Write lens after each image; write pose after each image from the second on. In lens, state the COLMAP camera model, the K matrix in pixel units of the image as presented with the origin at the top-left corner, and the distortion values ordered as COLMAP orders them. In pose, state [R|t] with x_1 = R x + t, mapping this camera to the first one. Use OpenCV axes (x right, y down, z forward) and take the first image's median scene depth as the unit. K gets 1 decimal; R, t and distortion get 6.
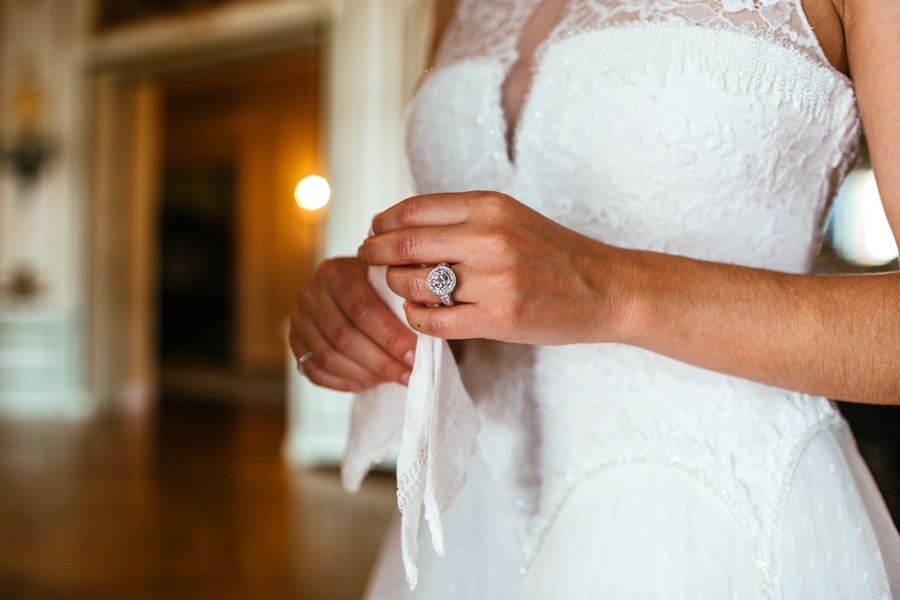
lens RADIAL K [[1037.4, 0, 450.0], [0, 1037.4, 300.0], [0, 0, 1]] dist [-0.177523, 0.392999]
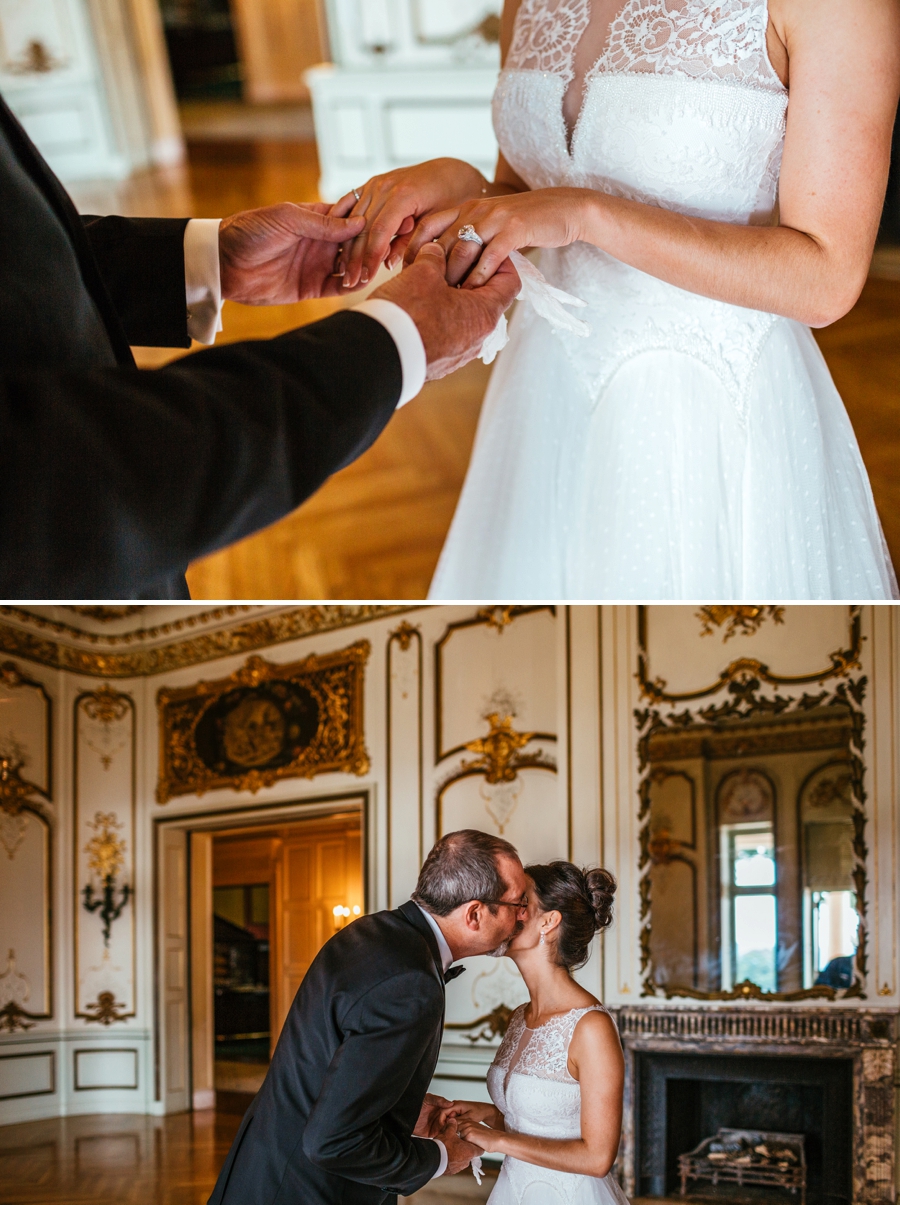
lens RADIAL K [[1183.9, 0, 450.0], [0, 1183.9, 602.5], [0, 0, 1]] dist [0.008839, 0.016277]
pose [[0.994508, -0.063055, -0.083536, -0.009982], [0.097051, 0.854376, 0.510512, -0.479680], [0.039181, -0.515815, 0.855803, -0.777185]]
